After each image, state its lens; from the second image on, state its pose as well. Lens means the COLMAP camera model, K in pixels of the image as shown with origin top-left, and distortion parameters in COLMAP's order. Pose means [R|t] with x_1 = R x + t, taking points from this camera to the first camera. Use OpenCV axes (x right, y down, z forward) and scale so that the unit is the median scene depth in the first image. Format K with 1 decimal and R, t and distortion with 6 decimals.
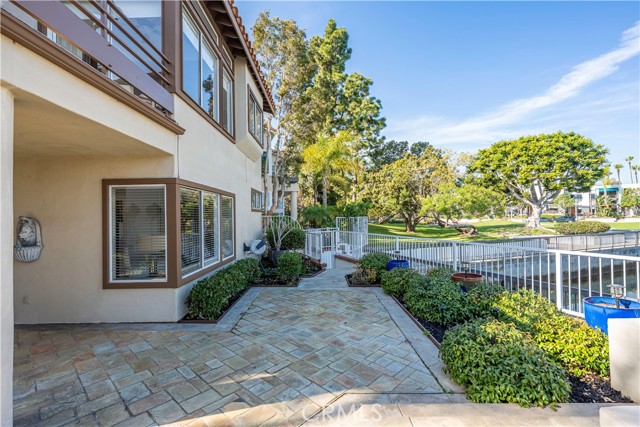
lens RADIAL K [[283.7, 0, 317.2], [0, 283.7, 213.5], [0, 0, 1]] dist [0.001674, 0.000028]
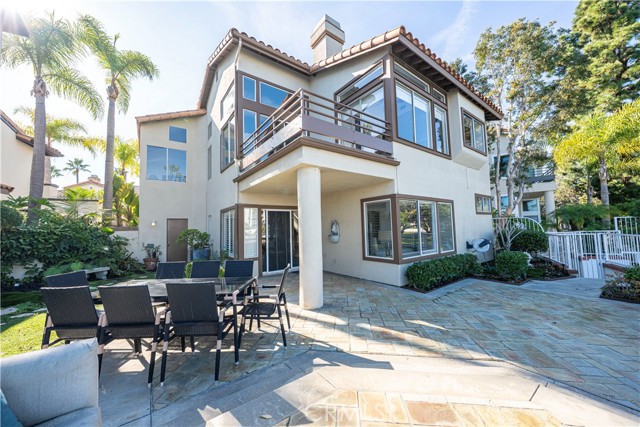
lens RADIAL K [[234.7, 0, 316.5], [0, 234.7, 213.6], [0, 0, 1]] dist [-0.019043, 0.005690]
pose [[0.597230, -0.049910, -0.800515, 0.052774], [0.026981, 0.998747, -0.042140, 0.005111], [0.801616, 0.003569, 0.597829, -0.024142]]
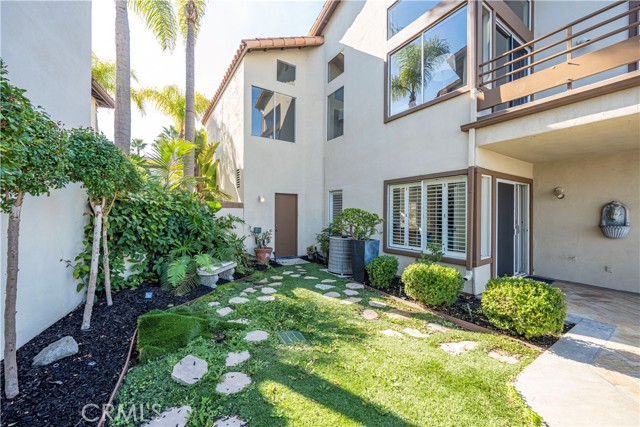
lens RADIAL K [[255.6, 0, 319.1], [0, 255.6, 215.6], [0, 0, 1]] dist [0.011567, 0.000037]
pose [[0.556436, 0.025191, -0.830509, -0.156541], [-0.005264, 0.999627, 0.026793, 0.009442], [0.830874, -0.010536, 0.556361, -0.133198]]
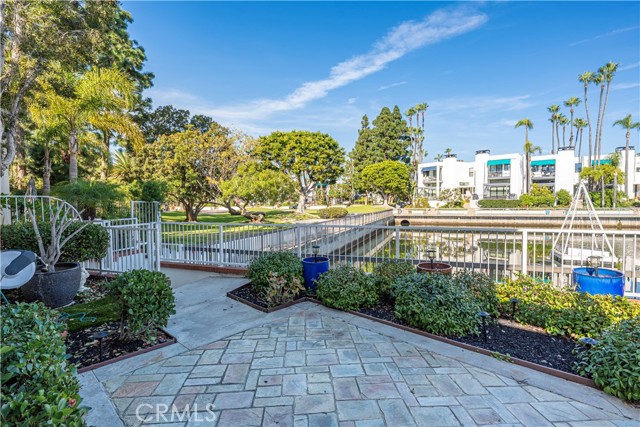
lens RADIAL K [[304.1, 0, 317.1], [0, 304.1, 206.5], [0, 0, 1]] dist [0.016064, 0.000216]
pose [[0.681235, -0.004883, 0.732049, -0.084141], [-0.005381, 0.999917, 0.011677, 0.008552], [-0.732045, -0.011894, 0.681152, 0.147669]]
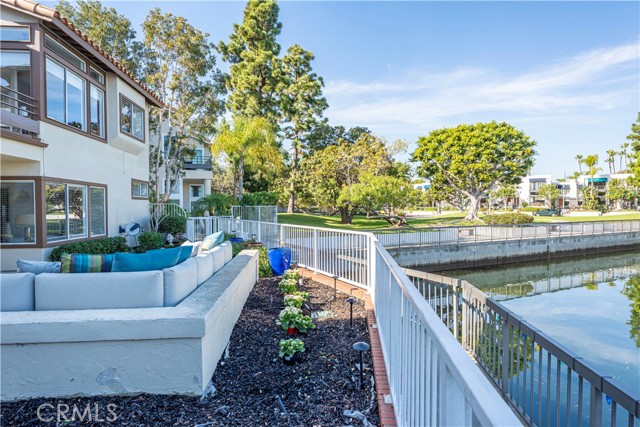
lens RADIAL K [[363.4, 0, 320.0], [0, 363.4, 213.5], [0, 0, 1]] dist [0.002319, 0.001006]
pose [[0.996368, 0.007820, 0.084795, 0.163168], [-0.010111, 0.999595, 0.026619, 0.001567], [-0.084552, -0.027379, 0.996043, -0.213105]]
